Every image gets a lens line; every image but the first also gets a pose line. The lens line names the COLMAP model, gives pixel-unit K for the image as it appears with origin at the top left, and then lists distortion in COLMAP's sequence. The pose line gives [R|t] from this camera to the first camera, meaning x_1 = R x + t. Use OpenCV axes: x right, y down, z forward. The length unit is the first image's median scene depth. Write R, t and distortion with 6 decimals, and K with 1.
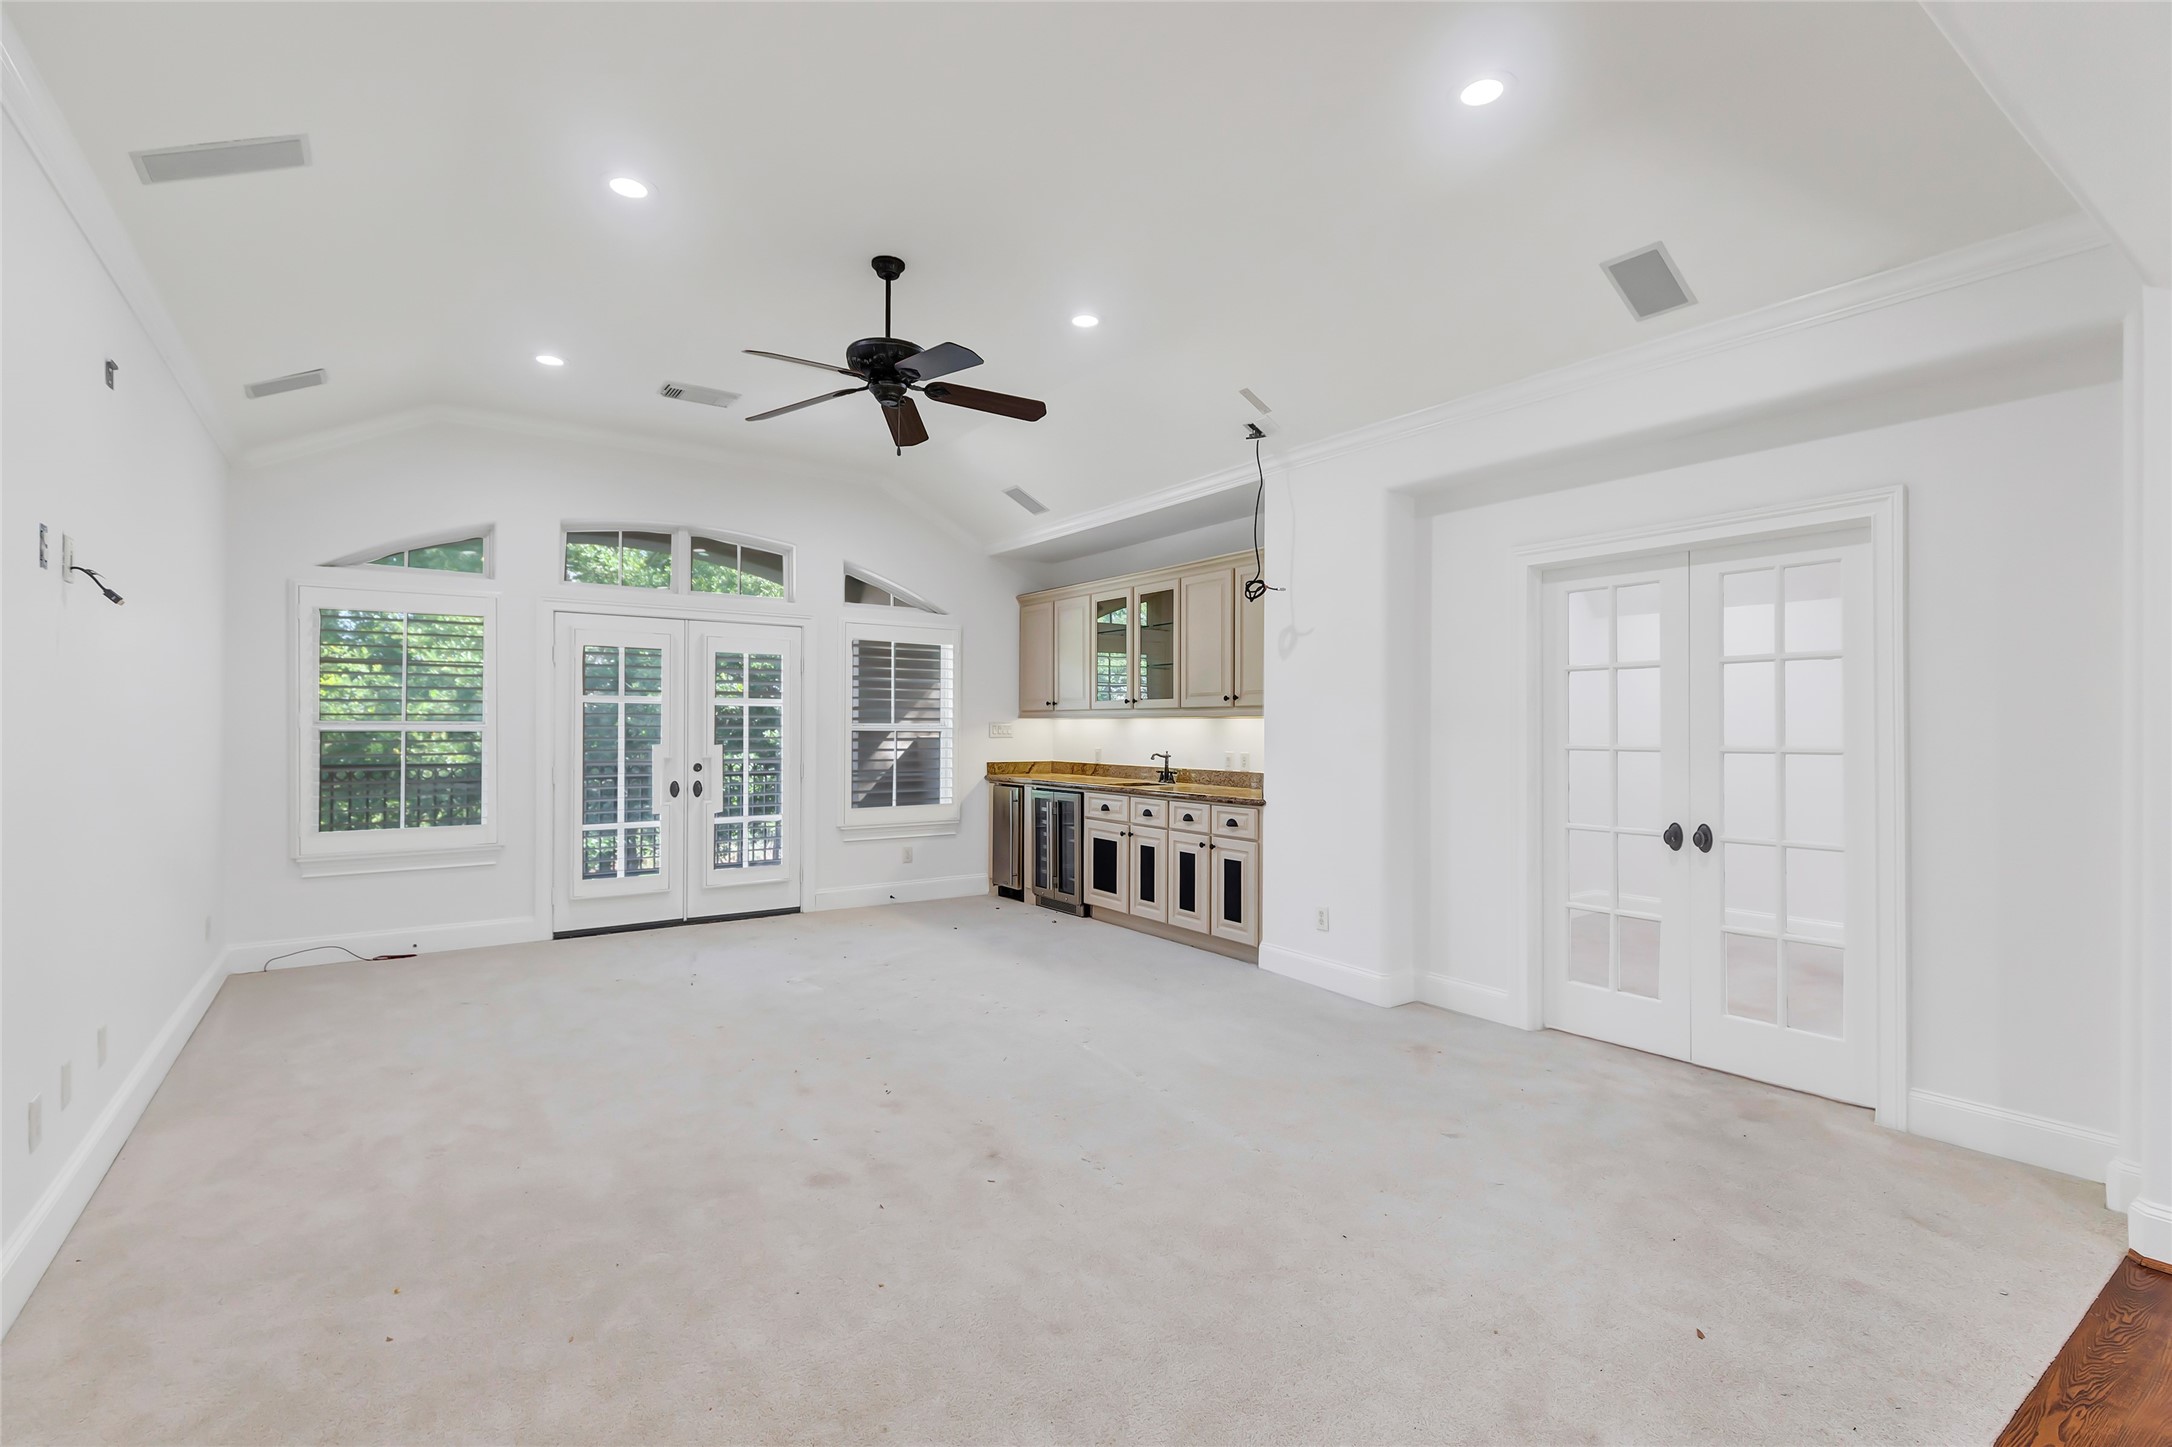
lens RADIAL K [[994.8, 0, 1087.3], [0, 994.8, 713.6], [0, 0, 1]] dist [0.006995, -0.000629]
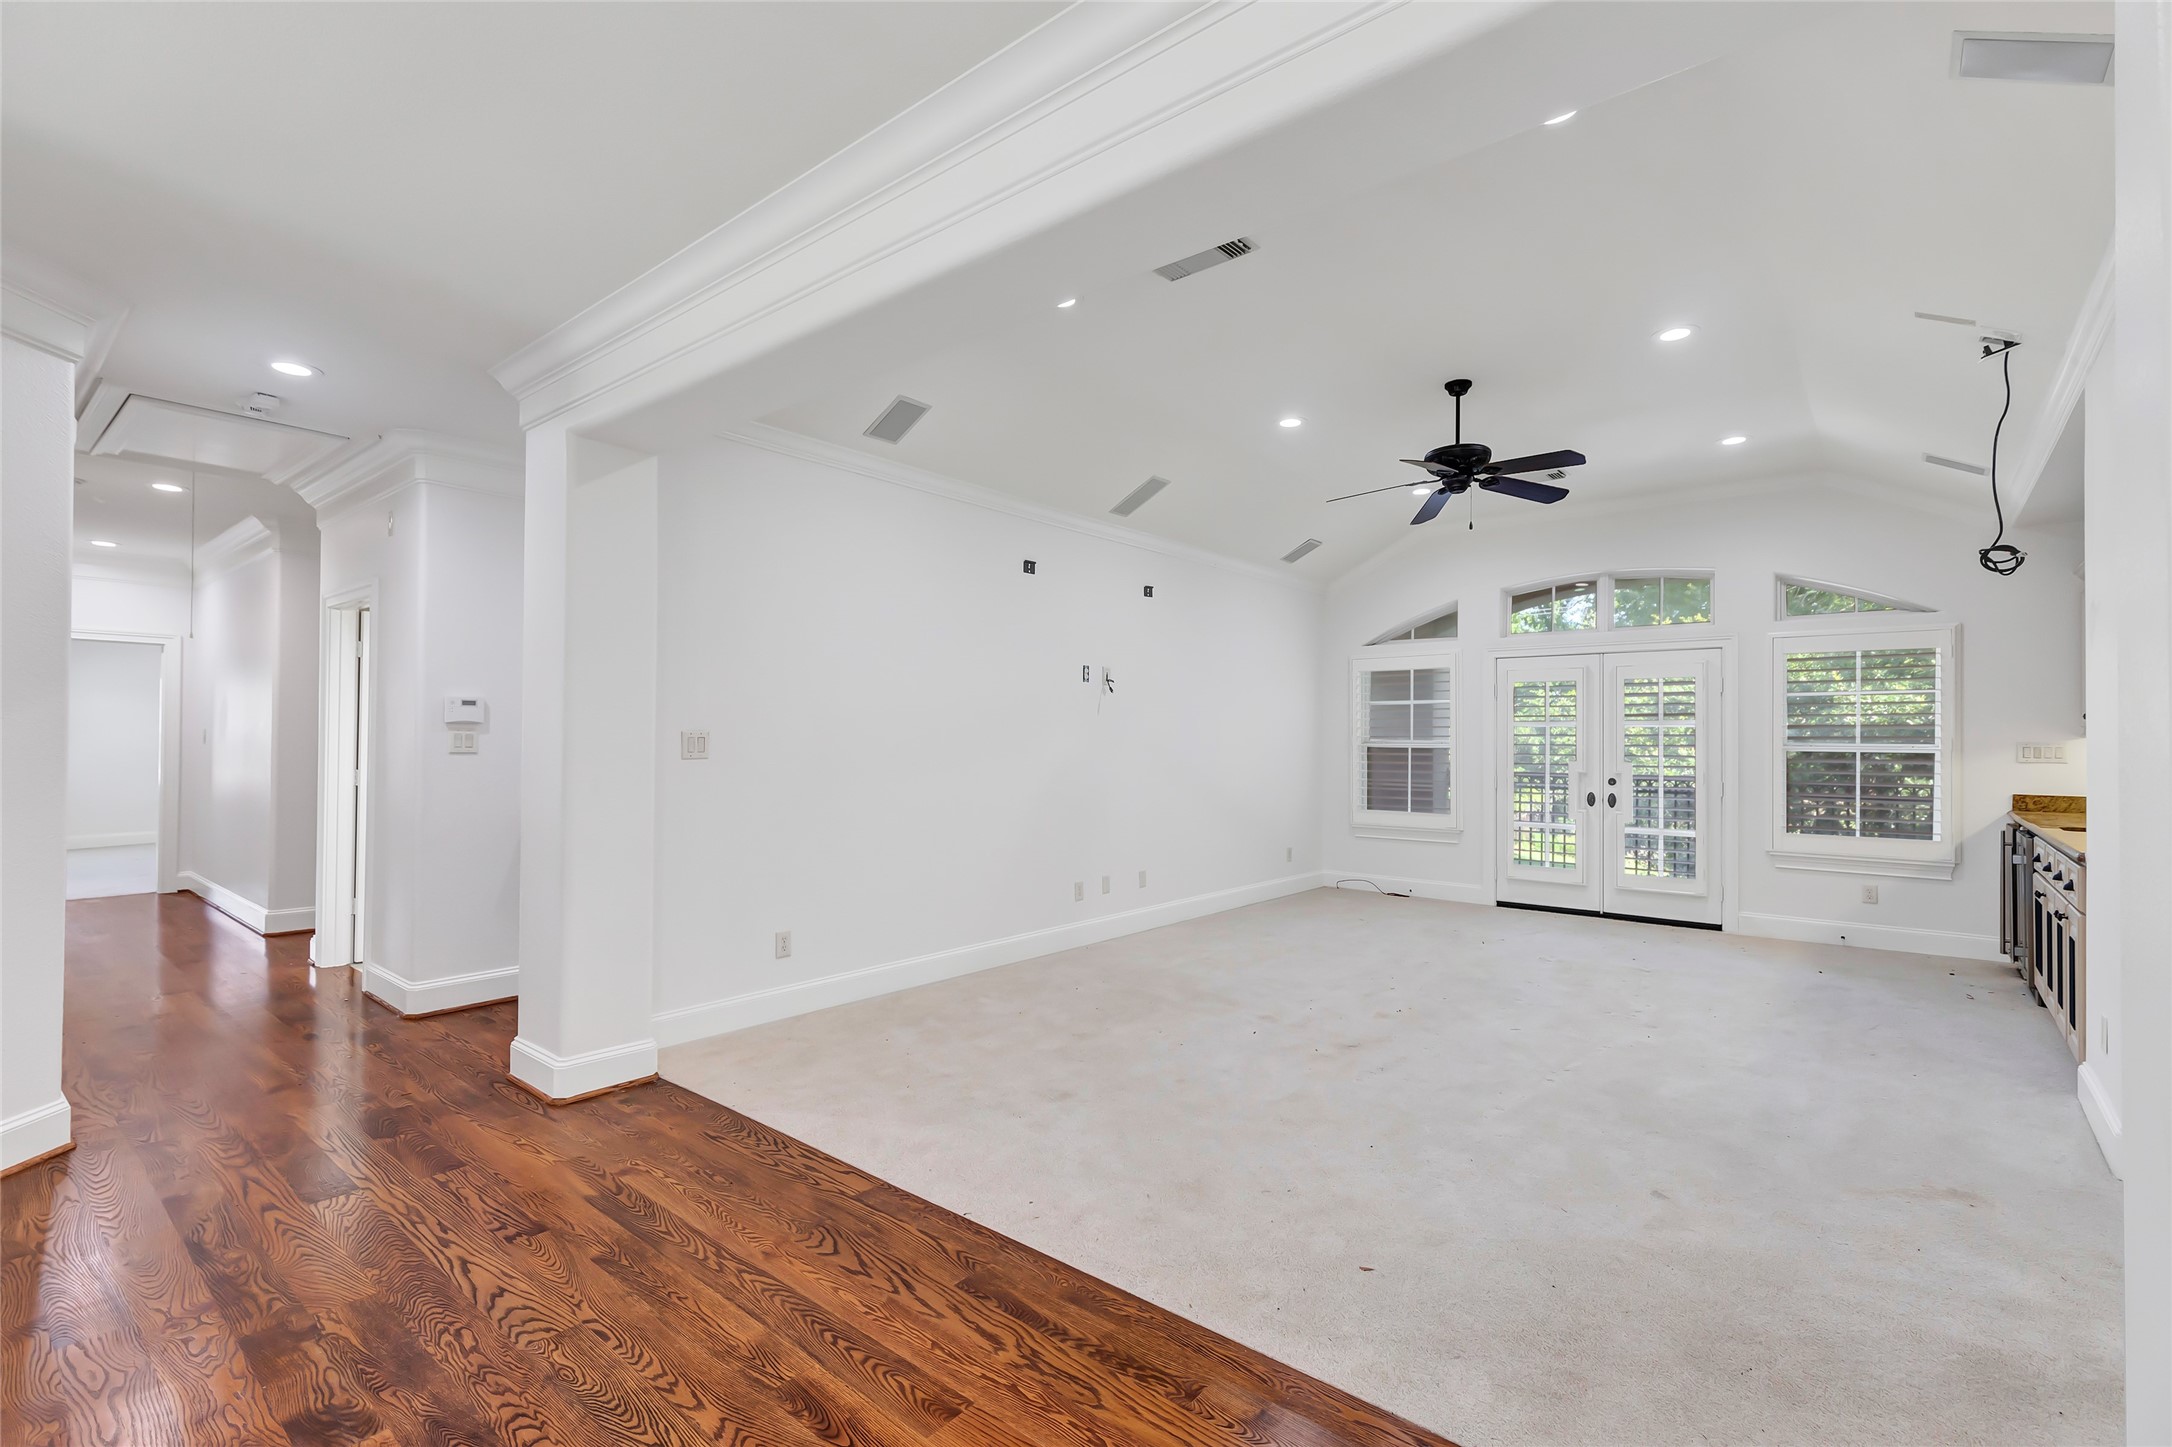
lens RADIAL K [[994.8, 0, 1082.2], [0, 994.8, 736.5], [0, 0, 1]] dist [0.006995, -0.000629]
pose [[0.251355, -0.002571, -0.967892, 0.558097], [0.008495, 0.999964, -0.000450, -0.002409], [0.967858, -0.008109, 0.251367, 0.125132]]
